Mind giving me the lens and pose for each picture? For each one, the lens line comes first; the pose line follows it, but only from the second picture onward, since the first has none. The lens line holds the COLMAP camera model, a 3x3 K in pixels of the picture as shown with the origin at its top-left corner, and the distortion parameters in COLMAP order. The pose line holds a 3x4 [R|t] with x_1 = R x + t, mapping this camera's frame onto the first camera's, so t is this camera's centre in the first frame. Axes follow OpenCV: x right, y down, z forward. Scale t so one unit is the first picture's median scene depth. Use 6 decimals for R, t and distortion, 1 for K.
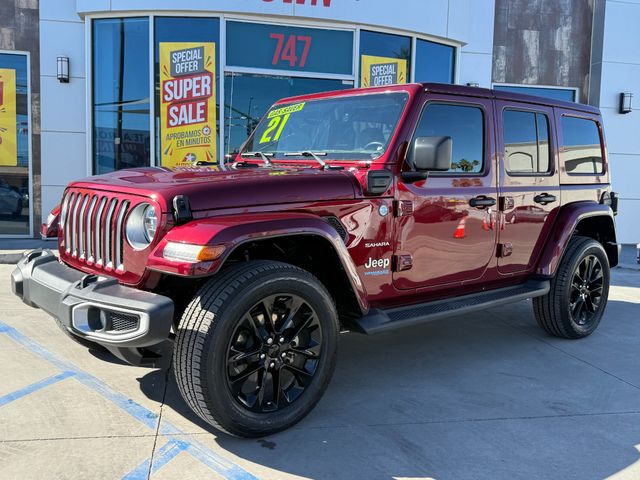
lens RADIAL K [[604.7, 0, 320.4], [0, 604.7, 240.2], [0, 0, 1]] dist [0.138549, -0.284057]
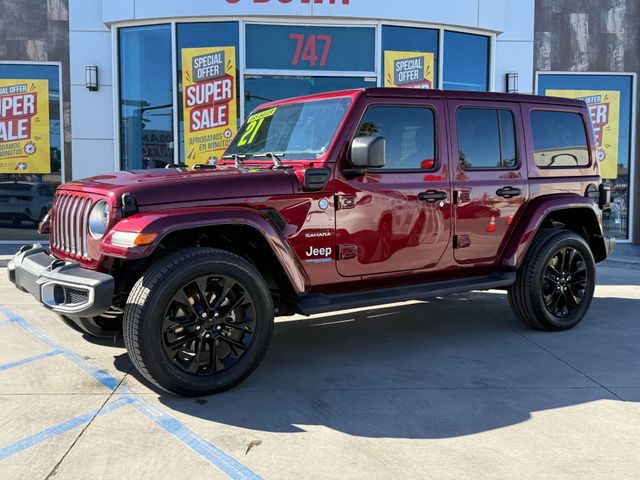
lens RADIAL K [[681.0, 0, 319.7], [0, 681.0, 233.5], [0, 0, 1]] dist [0.180393, -0.382518]
pose [[0.992320, -0.014045, -0.122899, 0.099970], [0.011040, 0.999624, -0.025104, 0.014375], [0.123205, 0.023554, 0.992102, -0.097357]]
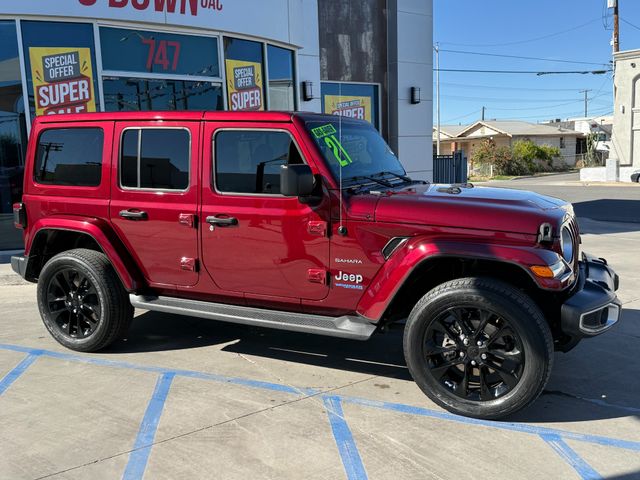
lens RADIAL K [[585.9, 0, 320.4], [0, 585.9, 239.9], [0, 0, 1]] dist [0.160009, -0.329326]
pose [[0.916676, -0.111628, 0.383724, -0.234805], [0.090287, 0.993218, 0.073248, -0.042609], [-0.389298, -0.032500, 0.920538, -0.073973]]
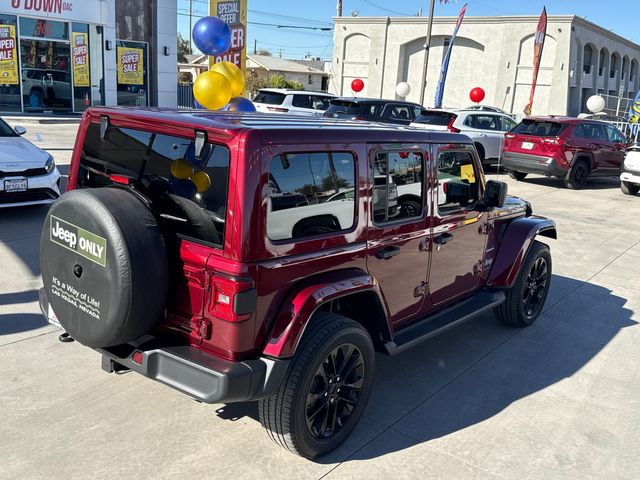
lens RADIAL K [[634.8, 0, 319.9], [0, 634.8, 239.9], [0, 0, 1]] dist [0.154016, -0.294777]
pose [[0.747476, -0.143513, 0.648601, -1.027984], [0.013477, 0.979460, 0.201189, 0.004048], [-0.664152, -0.141643, 0.734057, -1.740766]]
